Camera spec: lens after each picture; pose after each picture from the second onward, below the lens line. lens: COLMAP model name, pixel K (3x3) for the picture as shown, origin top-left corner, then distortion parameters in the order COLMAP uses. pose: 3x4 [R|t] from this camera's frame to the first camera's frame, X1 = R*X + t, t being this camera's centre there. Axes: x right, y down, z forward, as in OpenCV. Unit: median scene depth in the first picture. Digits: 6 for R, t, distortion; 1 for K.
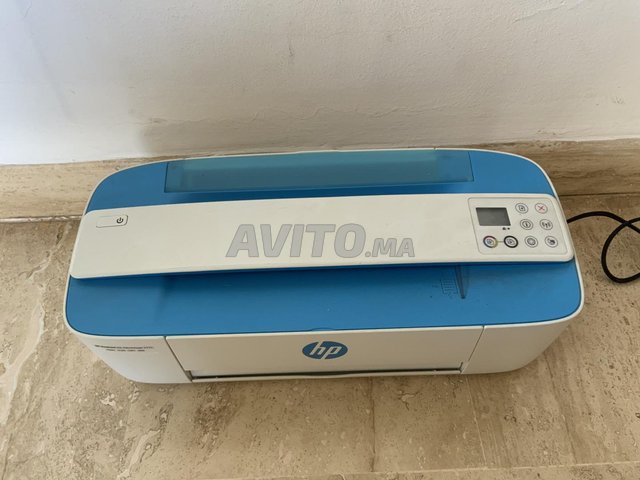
lens RADIAL K [[548.1, 0, 320.0], [0, 548.1, 240.0], [0, 0, 1]] dist [0.024484, -0.082758]
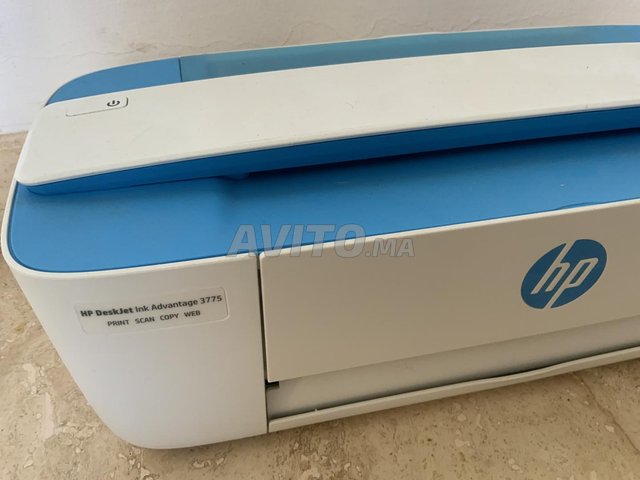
lens RADIAL K [[548.1, 0, 320.0], [0, 548.1, 240.0], [0, 0, 1]] dist [0.024484, -0.082758]
pose [[0.979222, -0.099356, 0.176785, -0.254571], [0.148099, 0.945888, -0.288724, 0.244984], [-0.138533, 0.308907, 0.940949, 0.479124]]
